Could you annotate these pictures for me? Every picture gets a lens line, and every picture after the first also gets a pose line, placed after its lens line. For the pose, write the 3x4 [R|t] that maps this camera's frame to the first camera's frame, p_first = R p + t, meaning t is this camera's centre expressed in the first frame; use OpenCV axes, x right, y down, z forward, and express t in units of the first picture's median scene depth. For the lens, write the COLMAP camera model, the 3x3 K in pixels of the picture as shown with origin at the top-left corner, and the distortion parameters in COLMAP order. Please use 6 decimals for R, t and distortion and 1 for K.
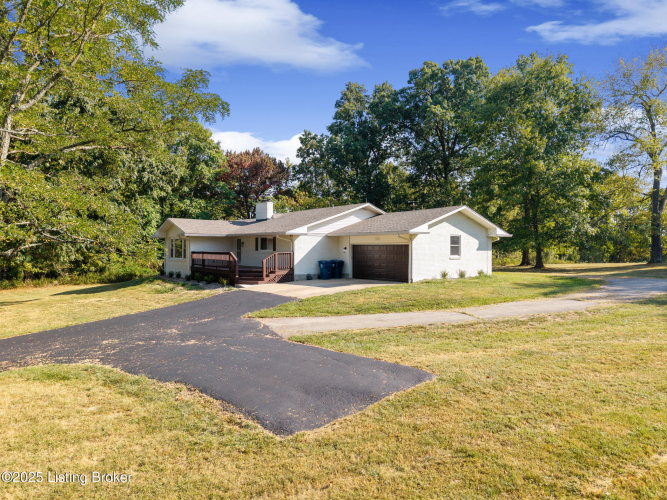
lens RADIAL K [[454.2, 0, 333.5], [0, 454.2, 250.0], [0, 0, 1]] dist [0.094875, -0.119794]
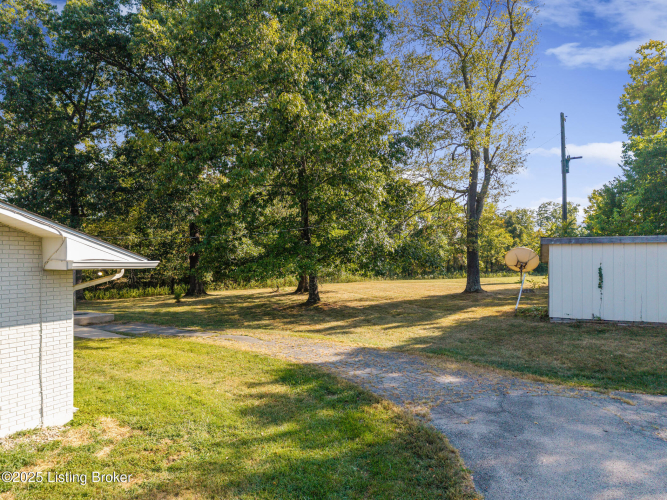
lens RADIAL K [[454.2, 0, 333.5], [0, 454.2, 250.0], [0, 0, 1]] dist [0.094875, -0.119794]
pose [[0.923177, 0.007138, 0.384308, 0.295103], [-0.002774, 0.999925, -0.011909, -0.029011], [-0.384364, 0.009928, 0.923128, 0.539095]]
